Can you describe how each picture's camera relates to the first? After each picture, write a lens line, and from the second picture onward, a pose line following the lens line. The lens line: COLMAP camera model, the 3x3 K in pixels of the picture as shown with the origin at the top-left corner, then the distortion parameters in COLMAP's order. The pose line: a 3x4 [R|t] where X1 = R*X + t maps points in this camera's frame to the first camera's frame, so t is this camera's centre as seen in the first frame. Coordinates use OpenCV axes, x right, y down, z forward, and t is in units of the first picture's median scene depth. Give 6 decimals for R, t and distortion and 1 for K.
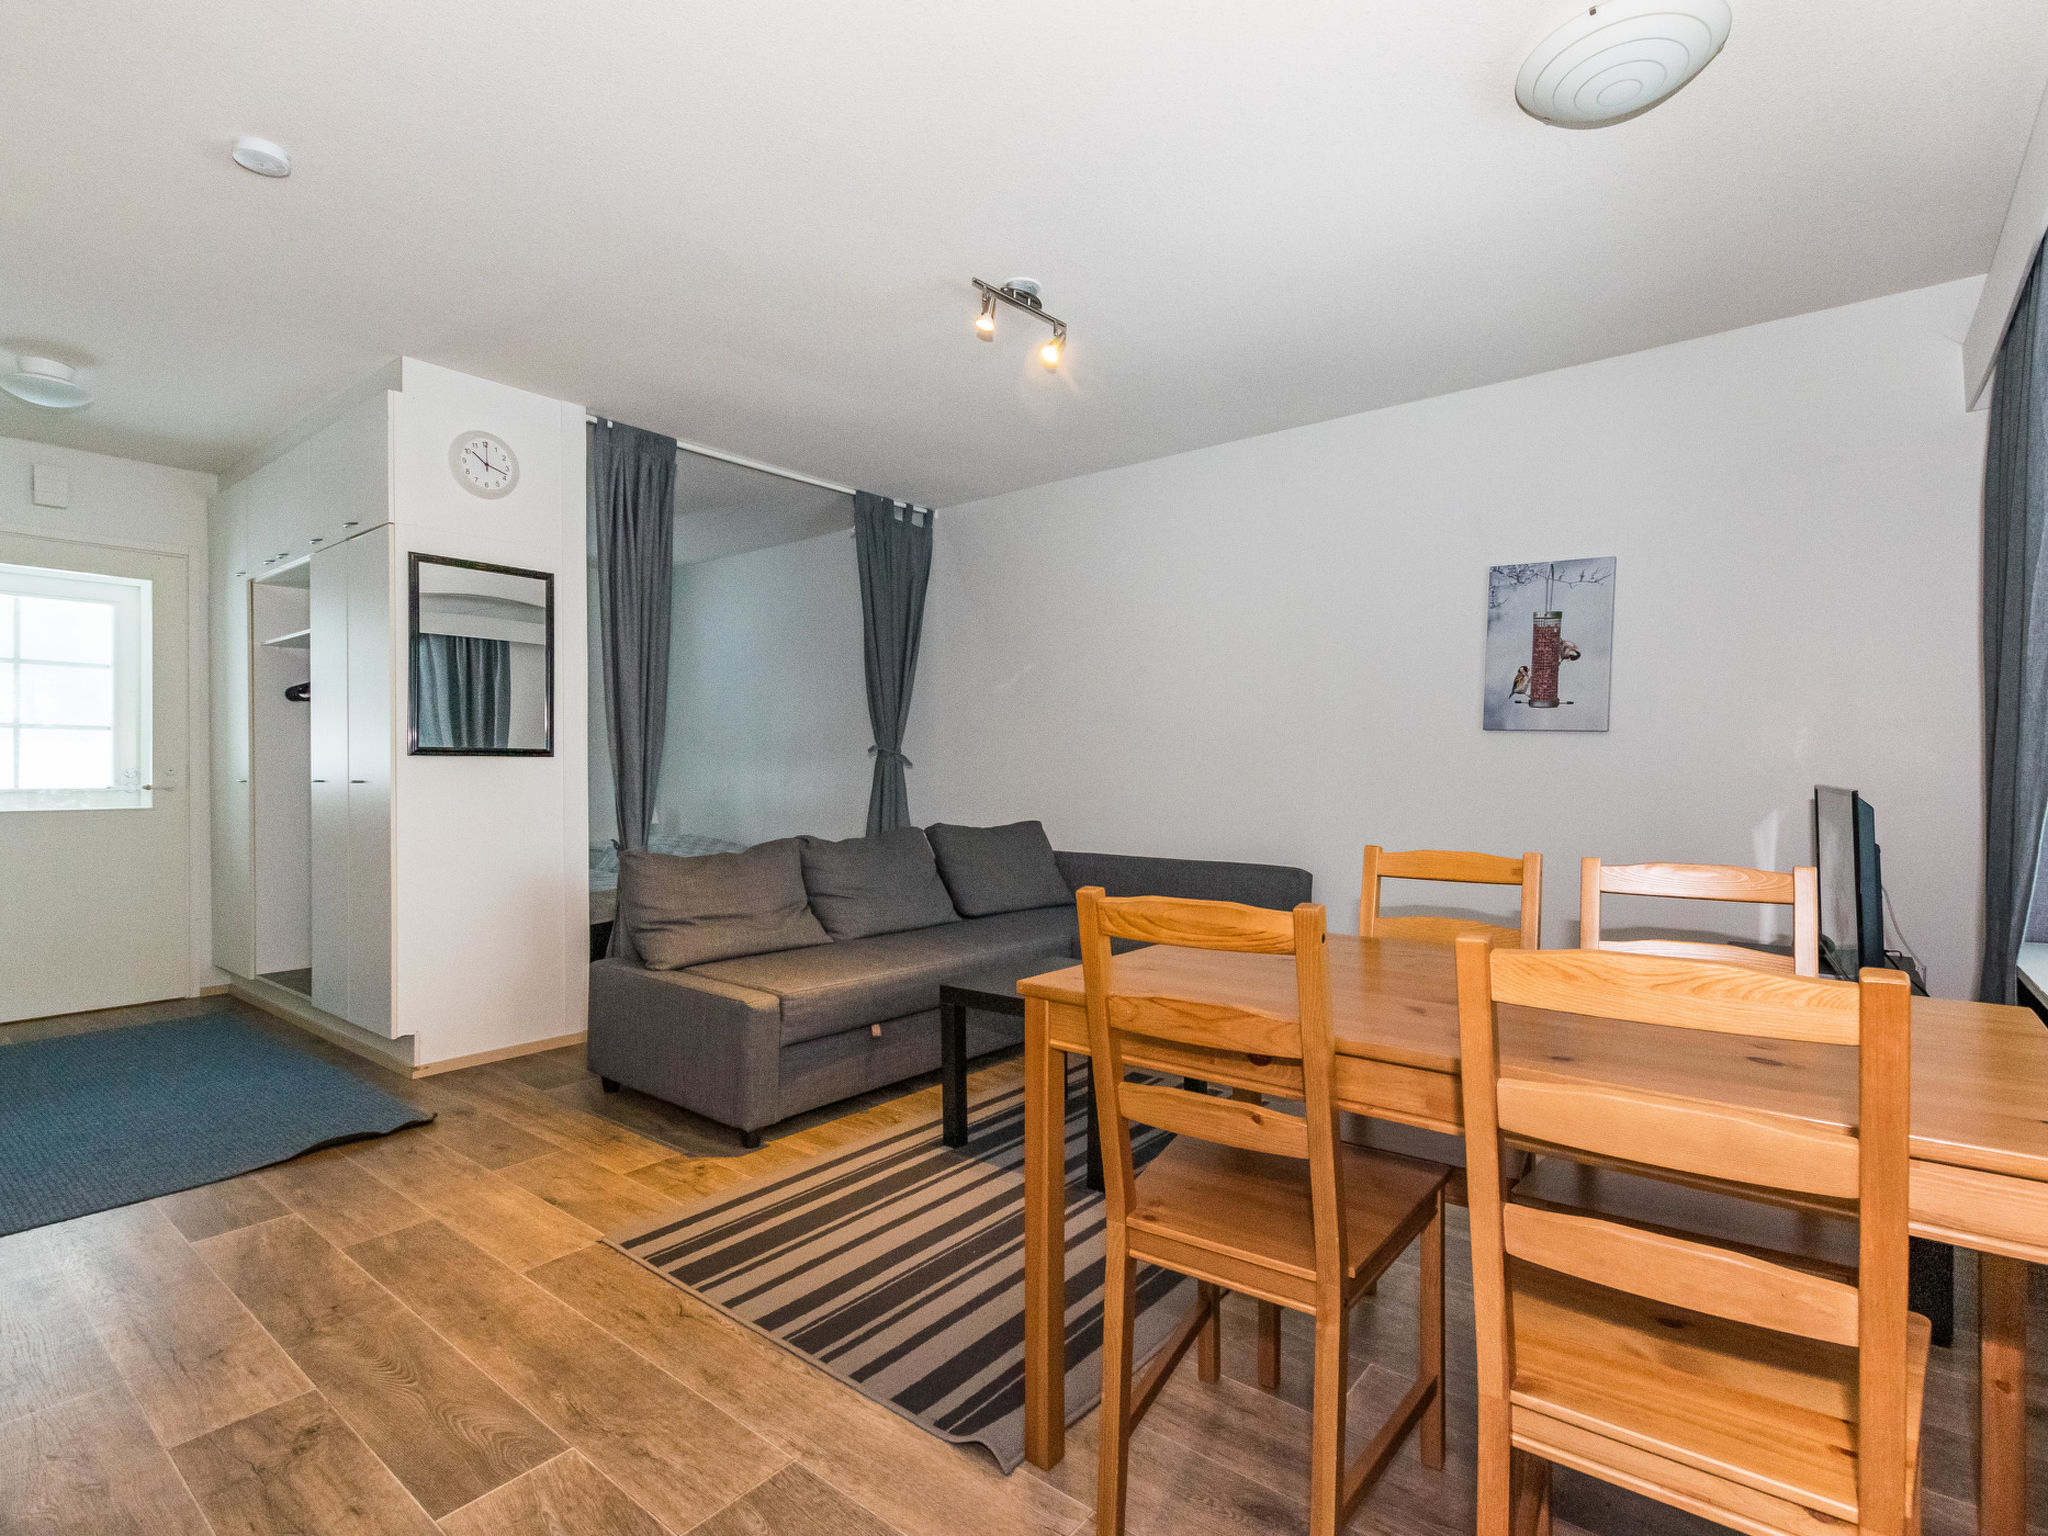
lens RADIAL K [[999.8, 0, 1024.0], [0, 999.8, 768.0], [0, 0, 1]] dist [0.001692, 0.000140]
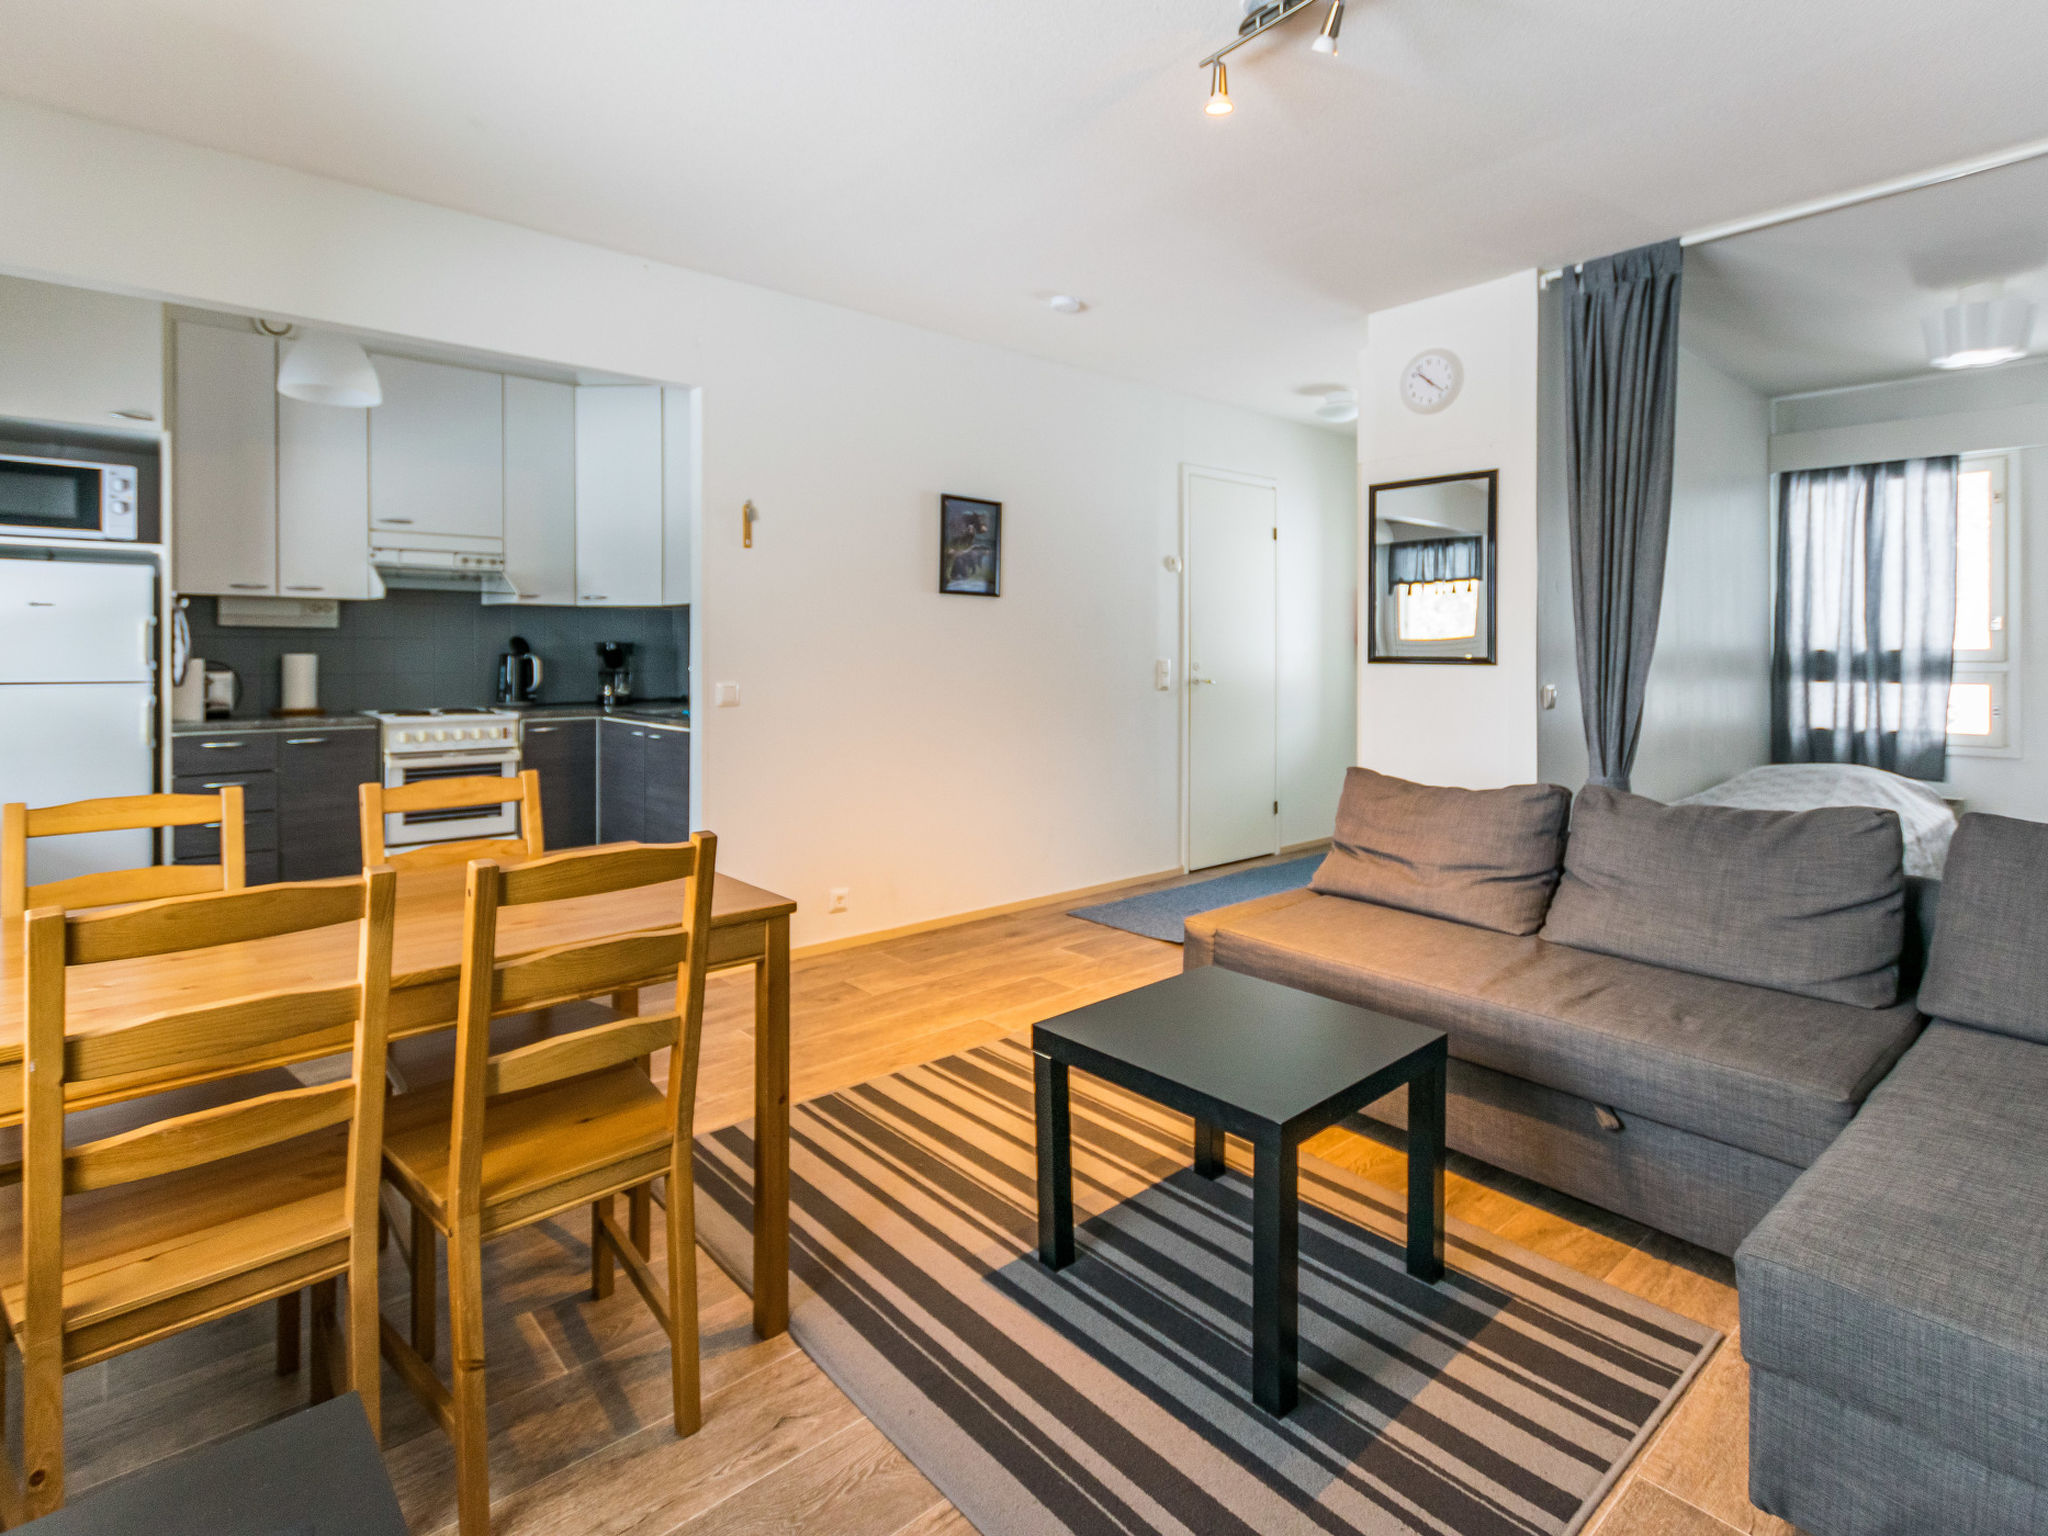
lens RADIAL K [[1035.5, 0, 1024.3], [0, 1035.5, 660.0], [0, 0, 1]] dist [0.002503, 0.000248]
pose [[-0.170266, 0.015117, -0.985282, 0.579138], [0.000337, 0.999883, 0.015282, -0.032468], [0.985398, 0.002270, -0.170251, 0.760674]]
